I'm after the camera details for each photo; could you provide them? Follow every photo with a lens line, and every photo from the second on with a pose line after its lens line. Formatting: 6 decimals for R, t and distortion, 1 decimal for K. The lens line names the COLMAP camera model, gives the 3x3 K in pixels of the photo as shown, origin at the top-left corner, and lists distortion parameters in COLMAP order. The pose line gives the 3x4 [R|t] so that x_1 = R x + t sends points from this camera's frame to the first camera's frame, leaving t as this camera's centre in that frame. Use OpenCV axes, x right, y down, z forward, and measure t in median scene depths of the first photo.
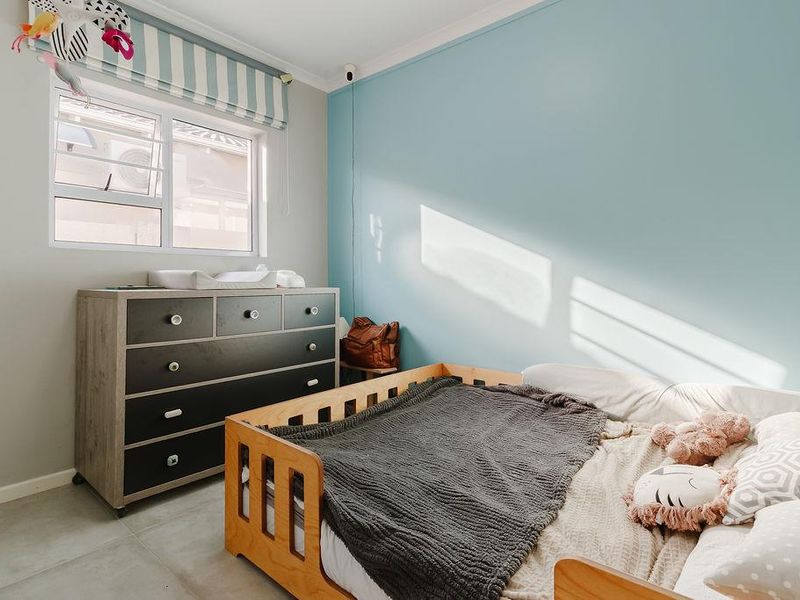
lens RADIAL K [[427.6, 0, 400.0], [0, 427.6, 293.5], [0, 0, 1]] dist [-0.000367, 0.000154]
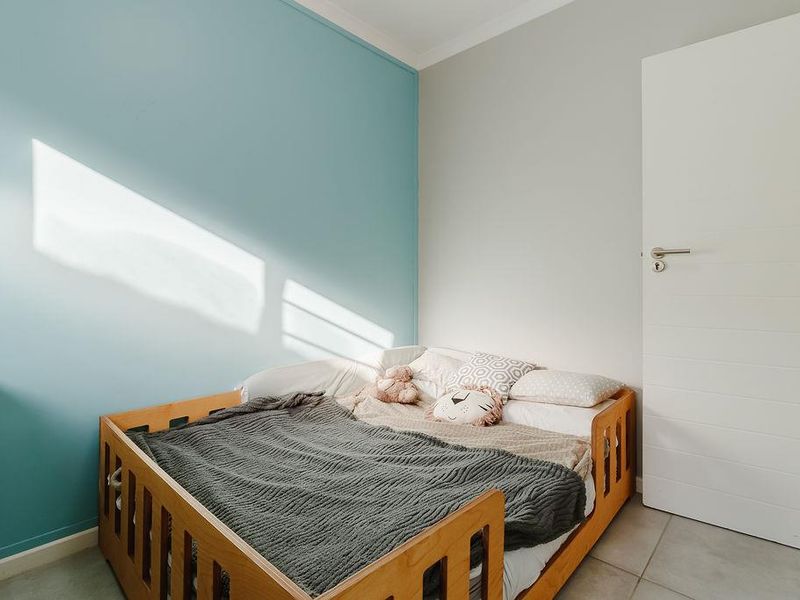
lens RADIAL K [[427.6, 0, 400.0], [0, 427.6, 293.5], [0, 0, 1]] dist [-0.000367, 0.000154]
pose [[0.038271, -0.011508, 0.999201, -0.610988], [0.028598, 0.999537, 0.010417, -0.008294], [-0.998858, 0.028177, 0.038582, 0.678644]]
